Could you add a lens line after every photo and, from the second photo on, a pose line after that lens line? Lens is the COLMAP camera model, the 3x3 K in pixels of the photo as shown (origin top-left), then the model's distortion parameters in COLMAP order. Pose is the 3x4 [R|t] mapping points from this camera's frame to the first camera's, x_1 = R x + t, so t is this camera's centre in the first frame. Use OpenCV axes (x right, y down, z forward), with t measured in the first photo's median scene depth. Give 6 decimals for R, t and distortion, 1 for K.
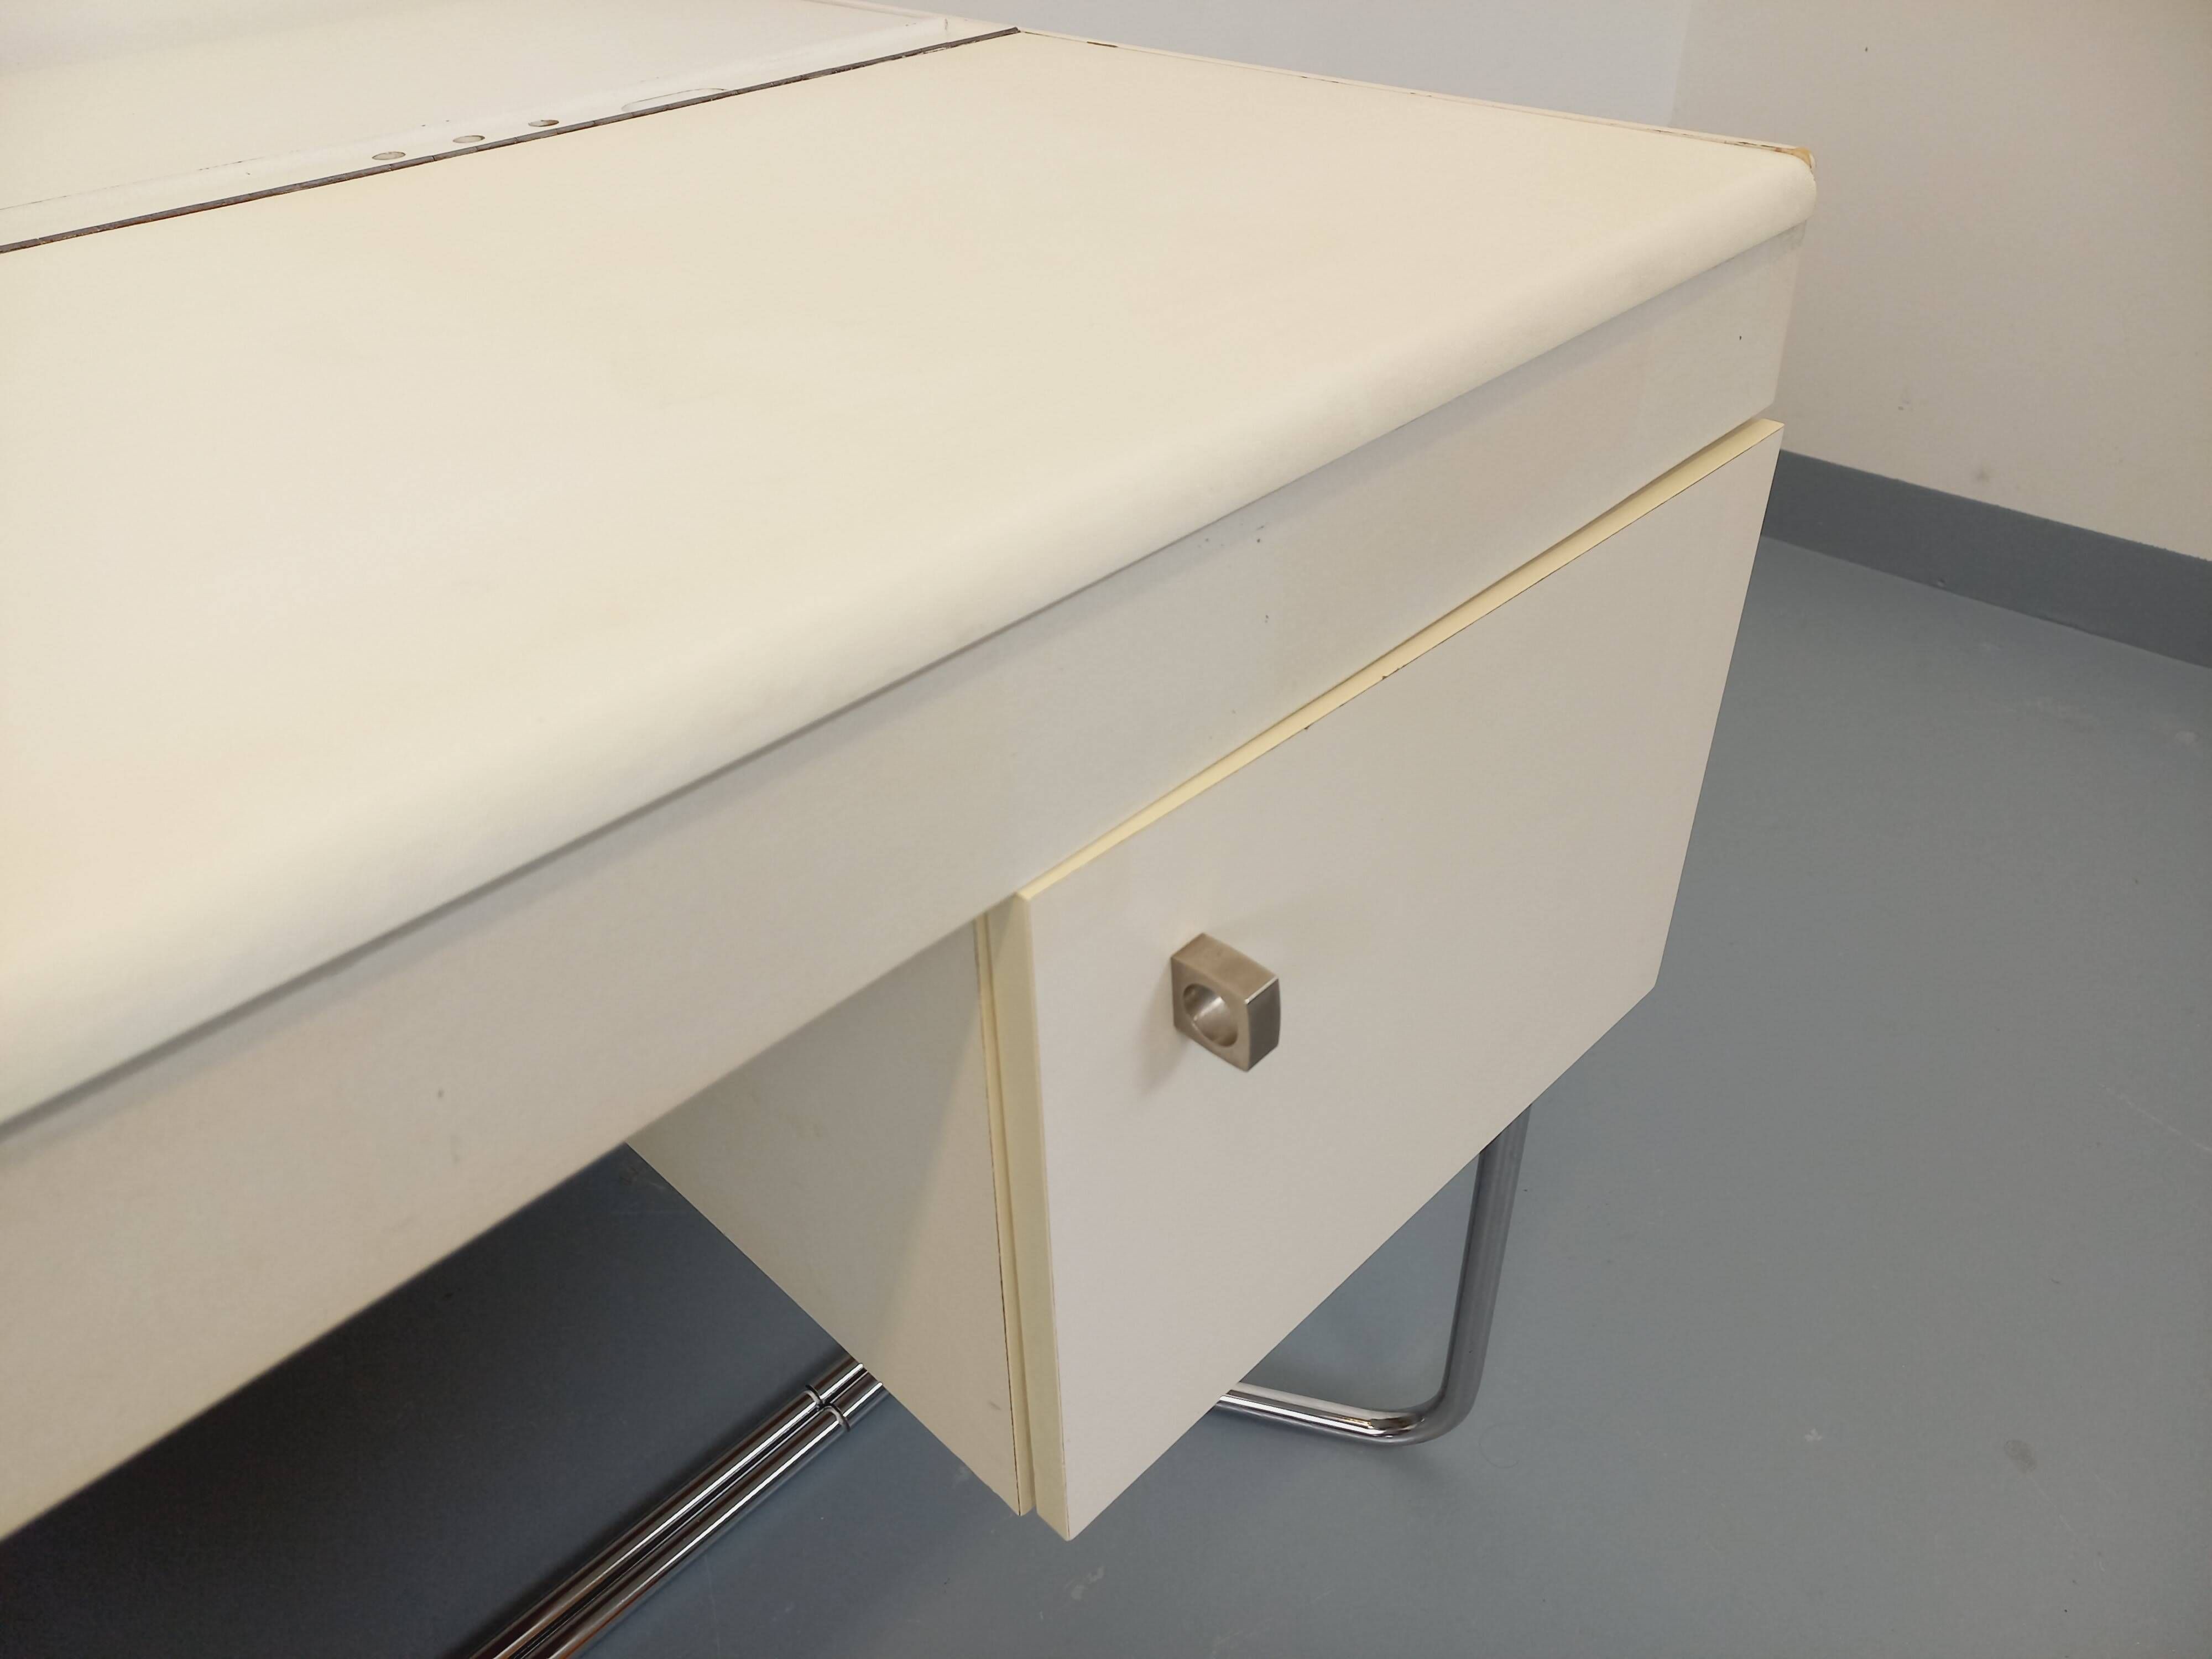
lens RADIAL K [[1646.9, 0, 1101.7], [0, 1646.9, 838.5], [0, 0, 1]] dist [0.027873, 0.001295]
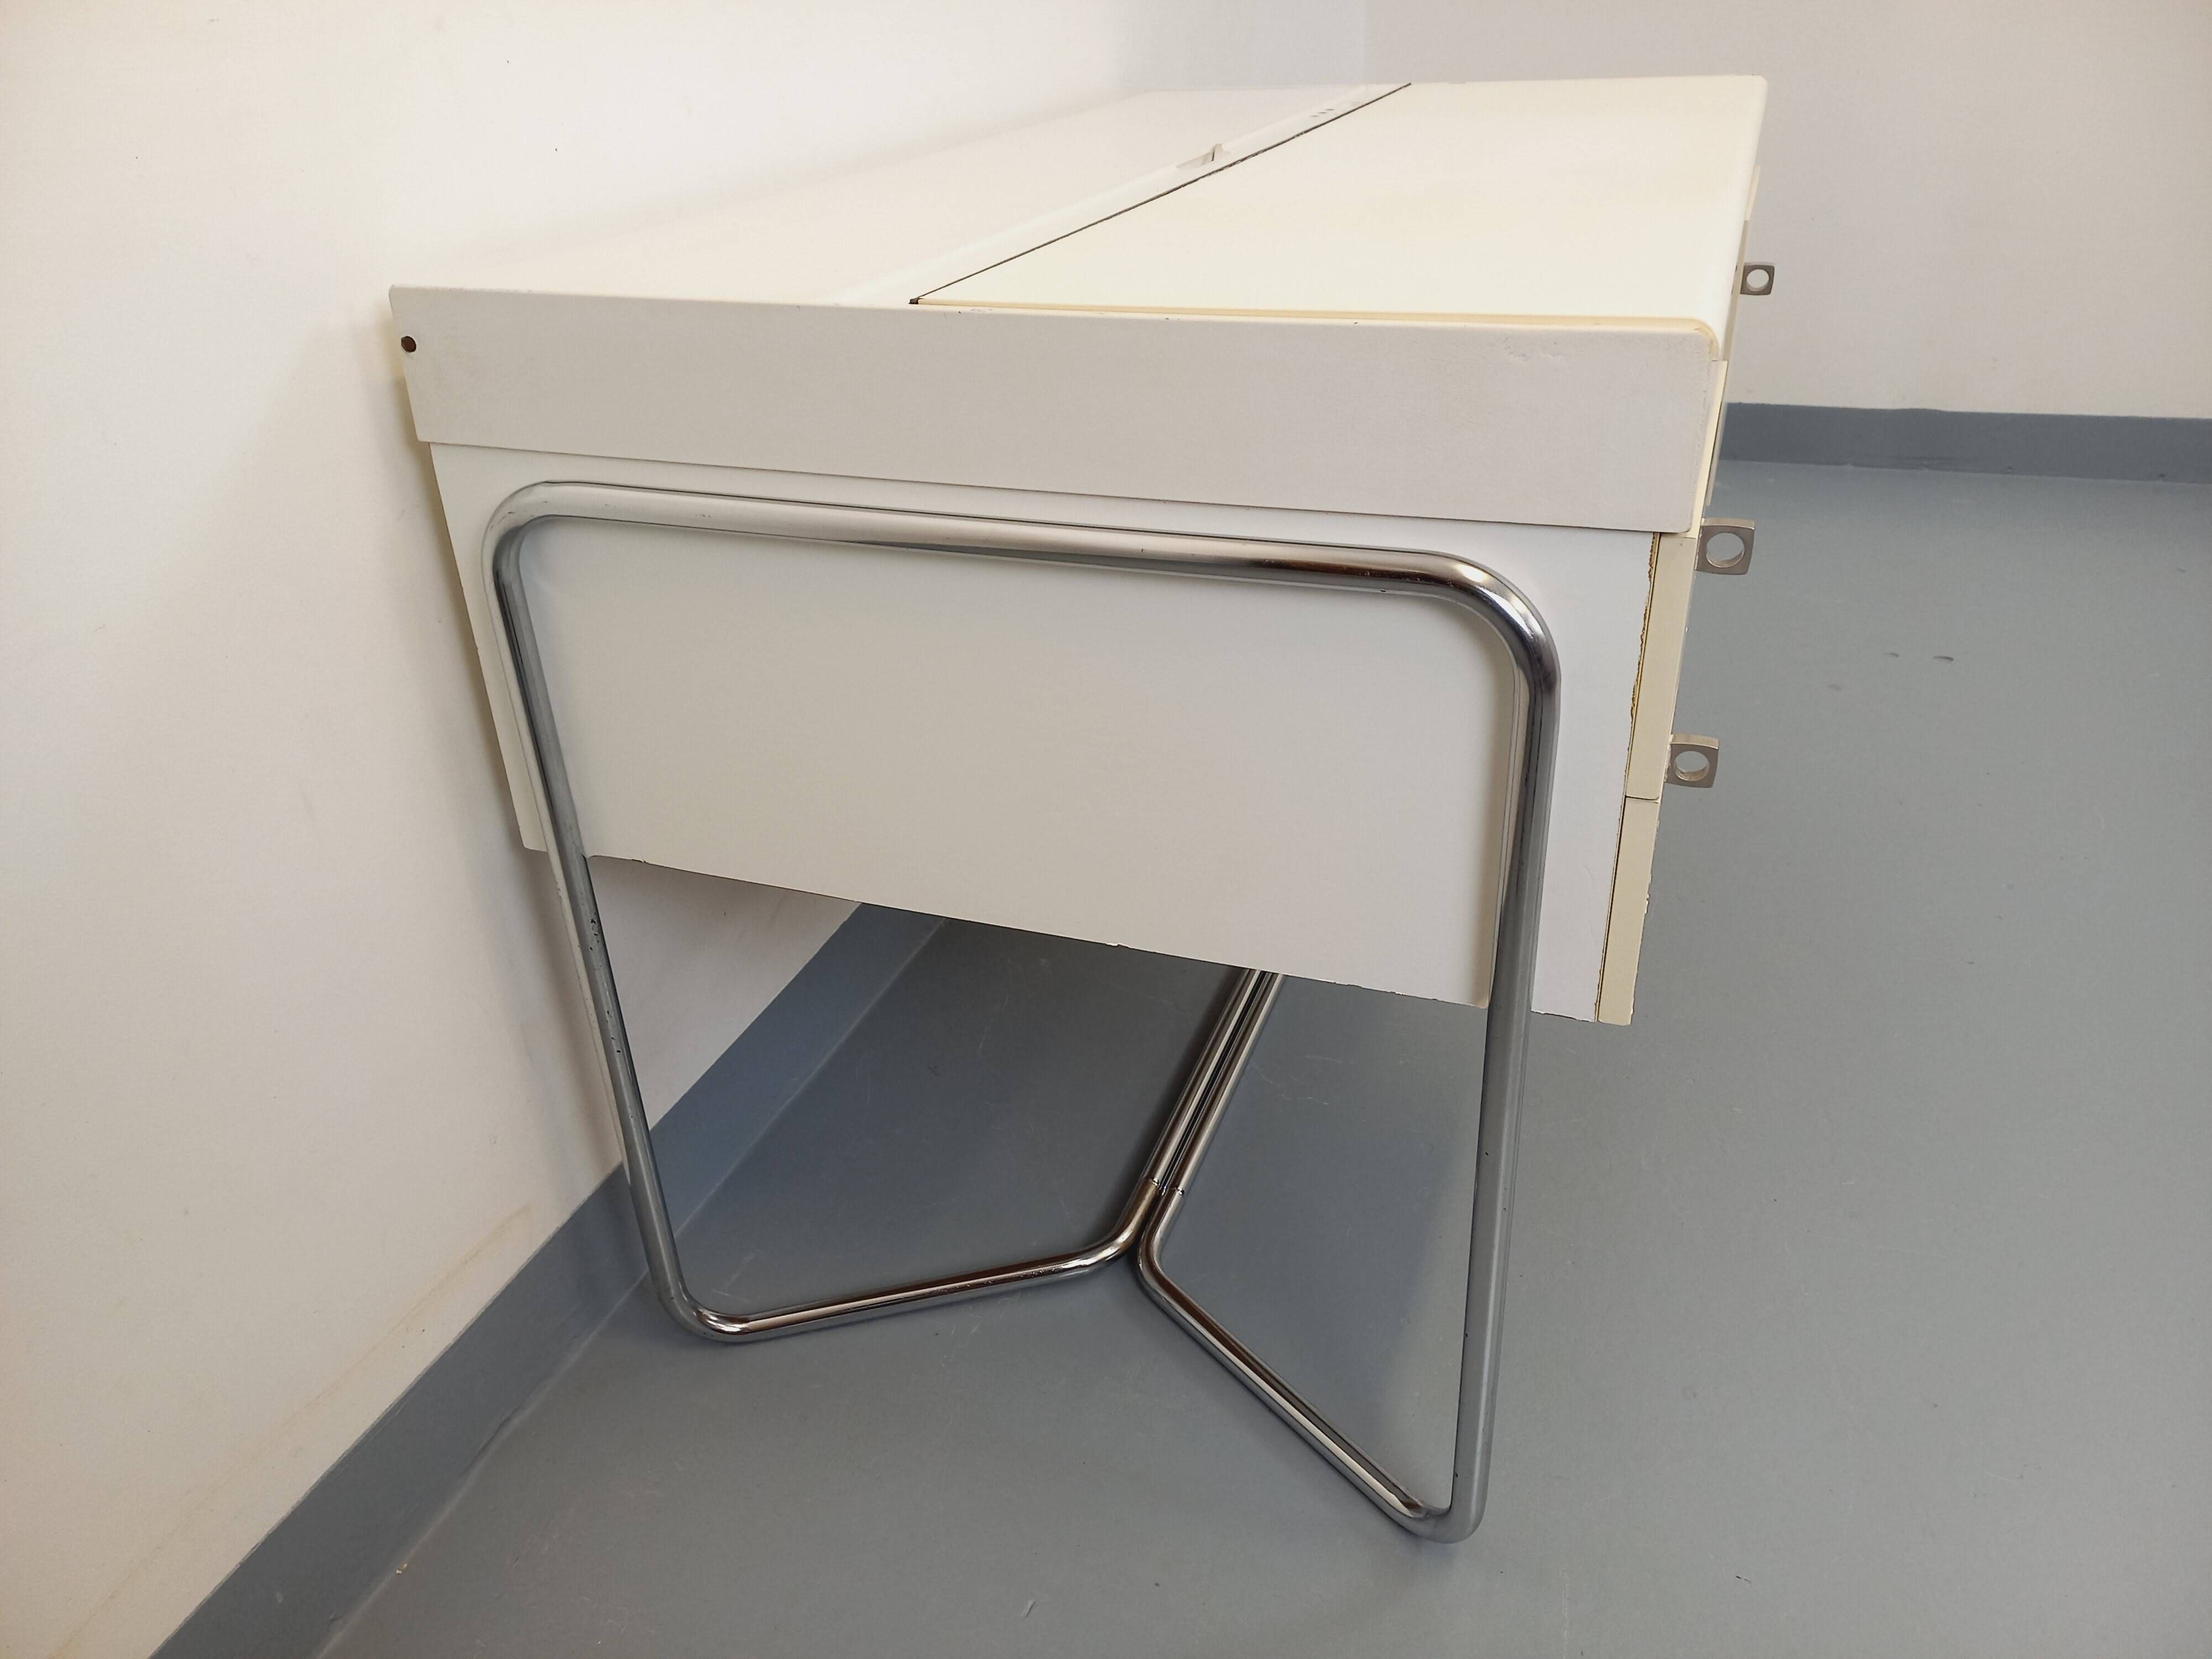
lens RADIAL K [[1634.8, 0, 1106.0], [0, 1634.8, 829.5], [0, 0, 1]] dist [0.039319, -0.007653]
pose [[0.911480, -0.208066, 0.354842, -2.004127], [0.259094, 0.960410, -0.102384, 0.921874], [-0.319491, 0.185259, 0.929303, -1.204040]]
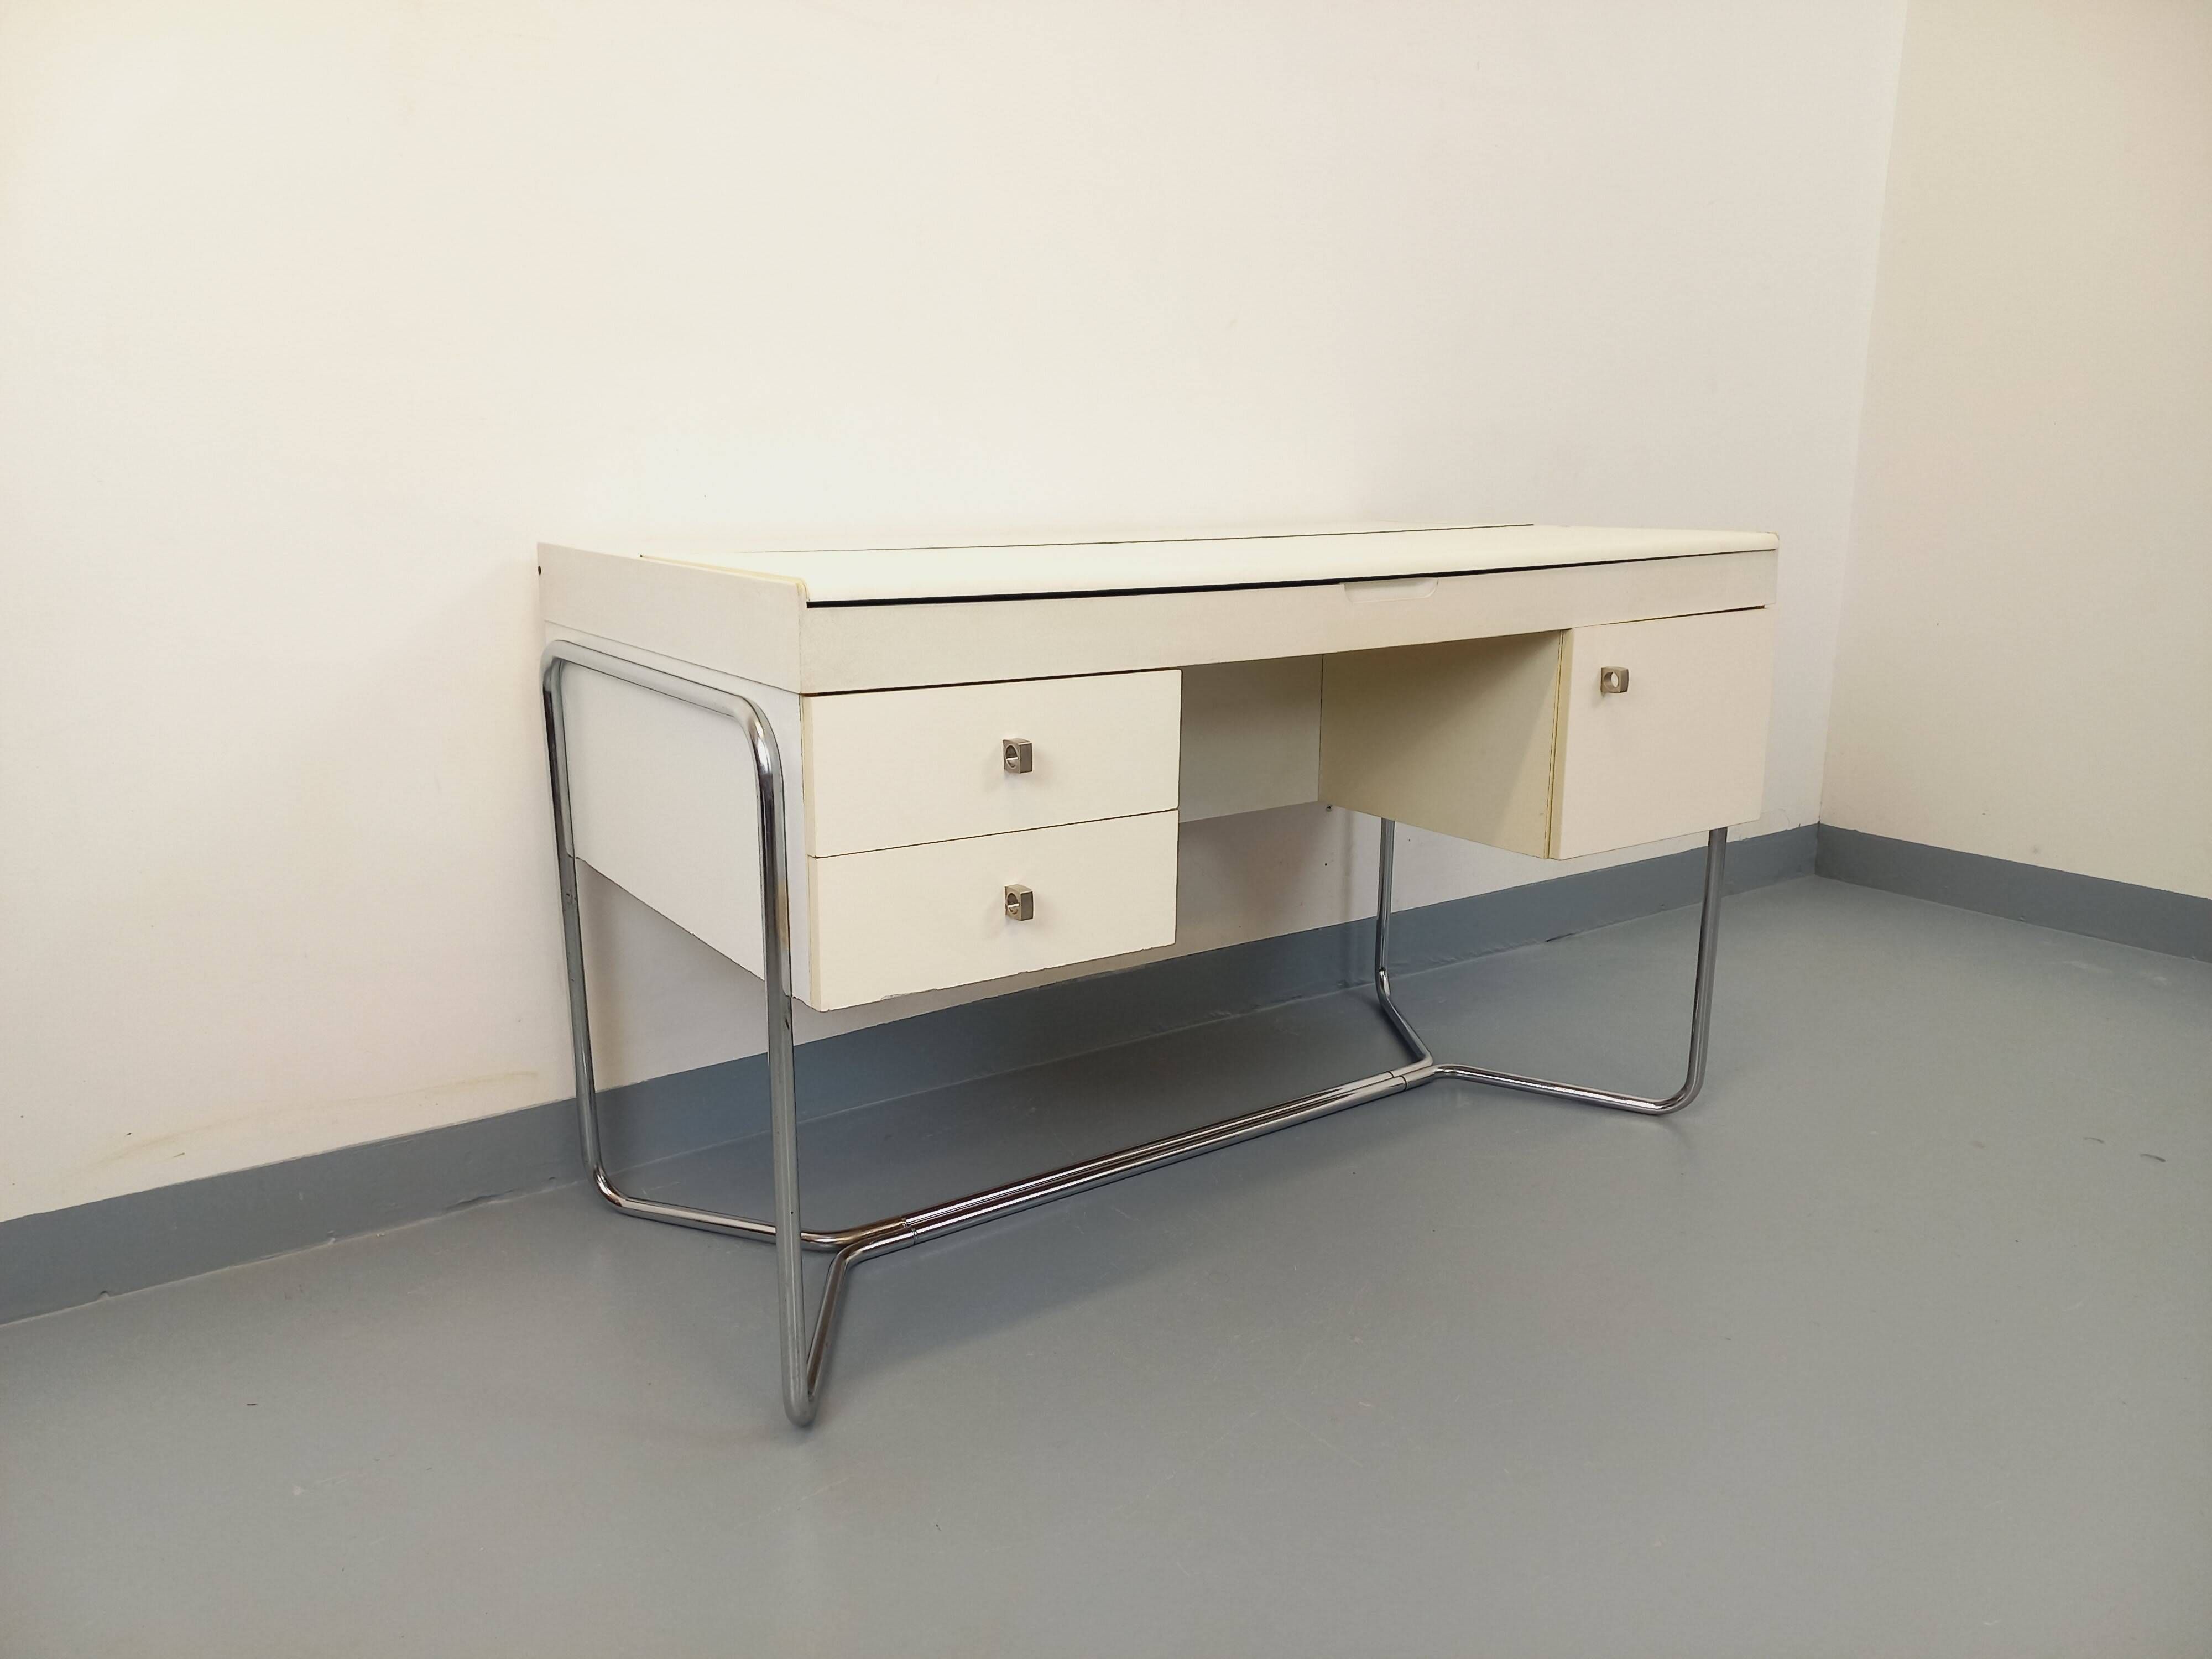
lens RADIAL K [[1639.0, 0, 1097.6], [0, 1639.0, 852.0], [0, 0, 1]] dist [0.035018, 0.000795]
pose [[0.981305, 0.064429, -0.181356, -0.319834], [-0.128830, 0.919950, -0.370264, 1.657466], [0.142982, 0.386706, 0.911051, -2.109704]]
